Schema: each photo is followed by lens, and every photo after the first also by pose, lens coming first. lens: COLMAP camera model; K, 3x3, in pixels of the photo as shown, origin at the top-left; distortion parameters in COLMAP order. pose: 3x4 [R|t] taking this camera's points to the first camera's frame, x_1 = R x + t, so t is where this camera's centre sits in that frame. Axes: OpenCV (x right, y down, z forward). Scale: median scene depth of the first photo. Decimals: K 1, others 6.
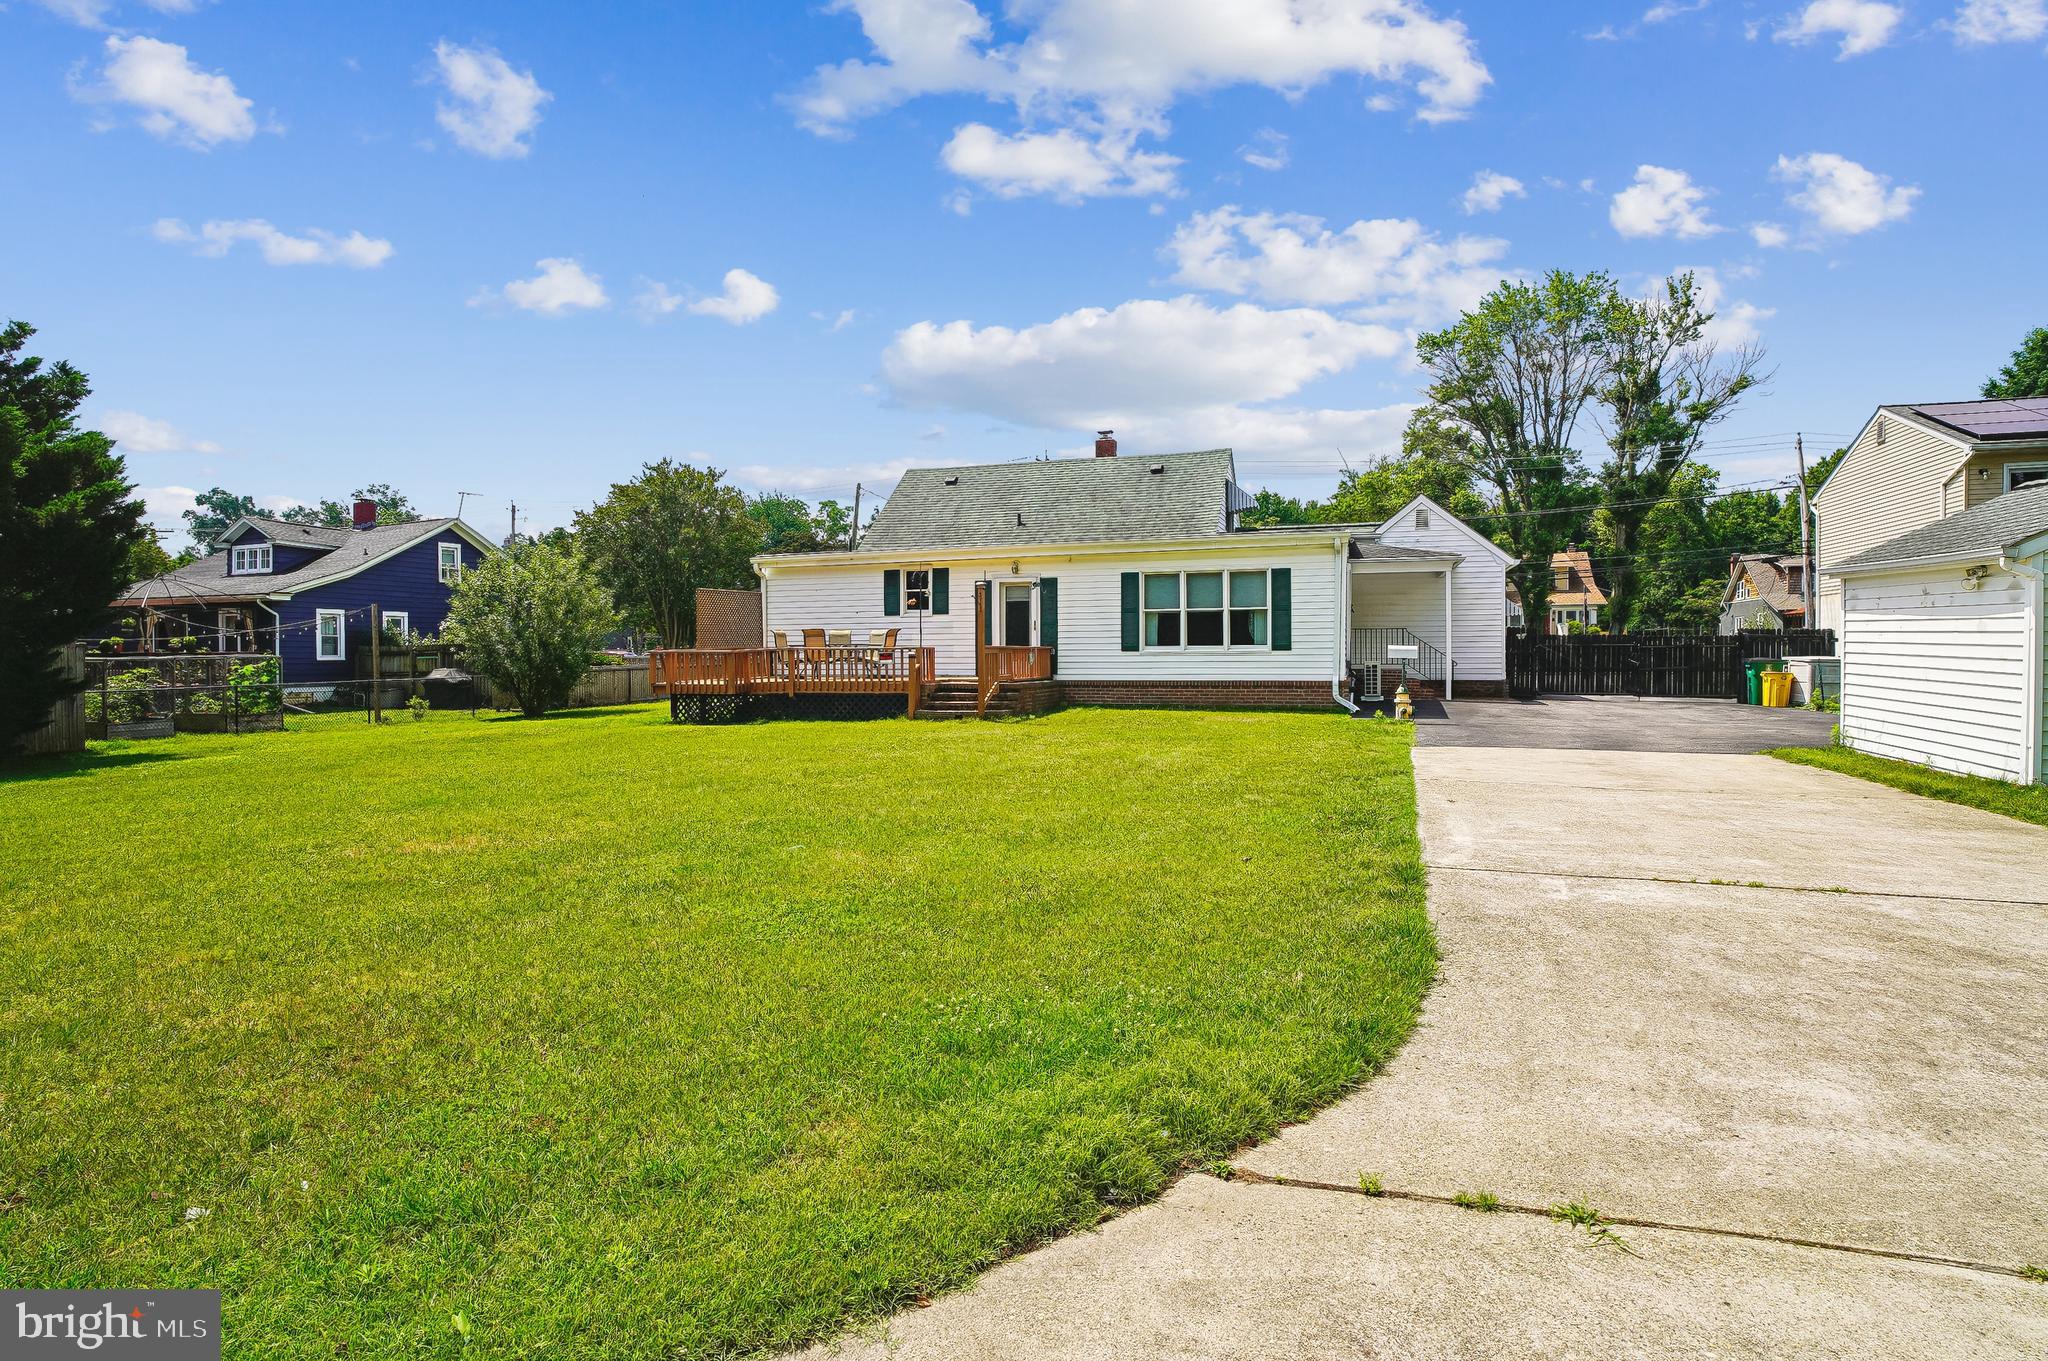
lens RADIAL K [[1091.7, 0, 1015.9], [0, 1091.7, 665.8], [0, 0, 1]] dist [-0.034745, 0.029393]
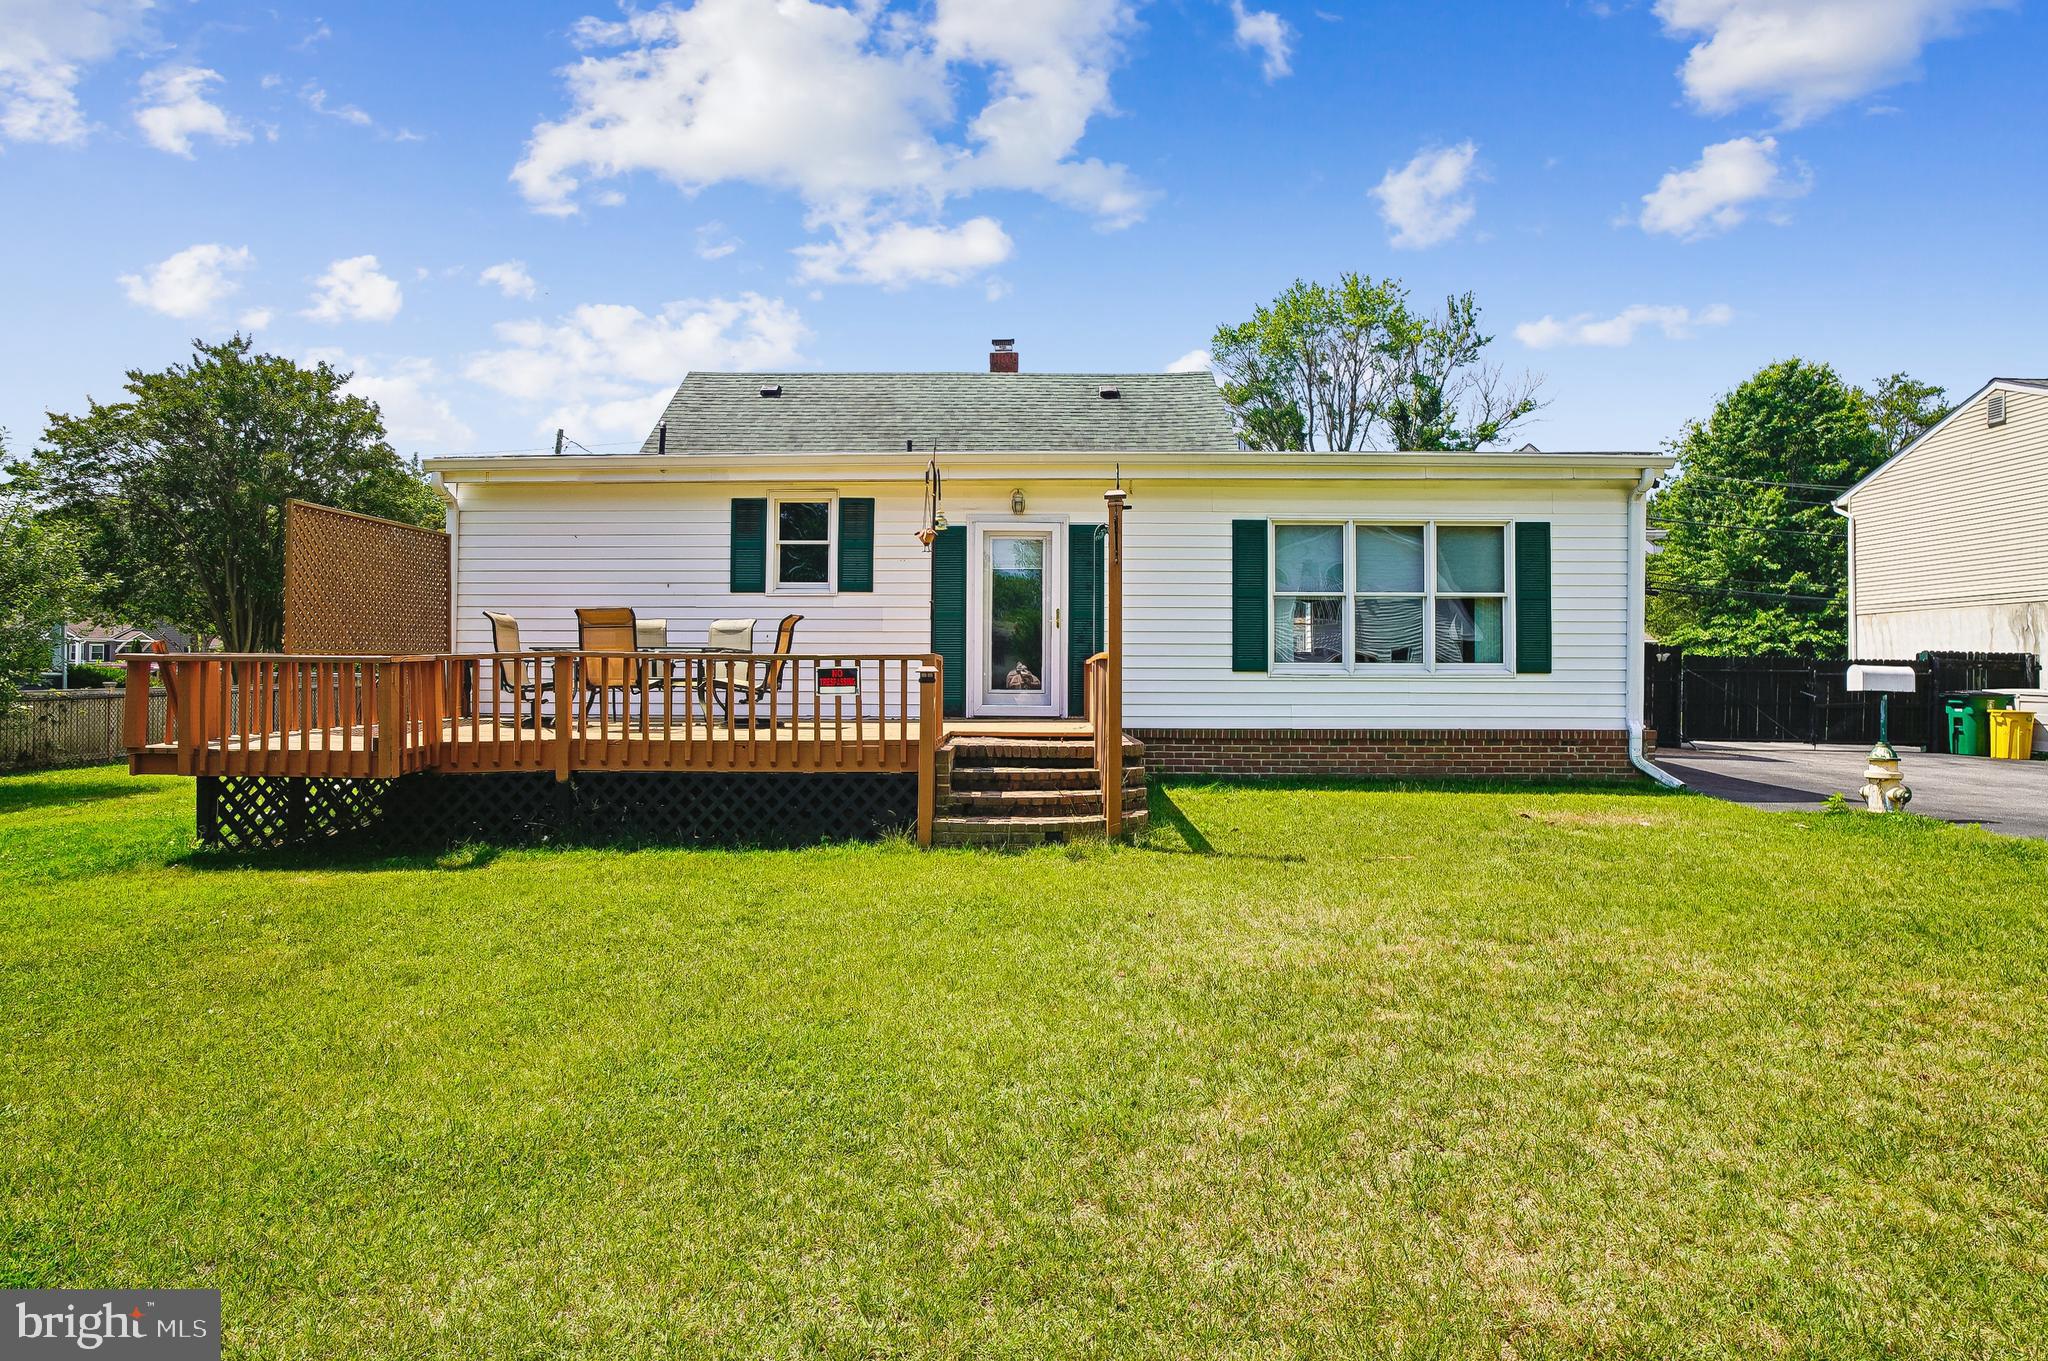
lens RADIAL K [[1091.5, 0, 1017.2], [0, 1091.5, 649.9], [0, 0, 1]] dist [-0.018629, 0.000176]
pose [[0.953636, 0.018692, 0.300380, -0.146691], [-0.008097, 0.999302, -0.036477, -0.003695], [-0.300853, 0.032353, 0.953122, 0.509588]]
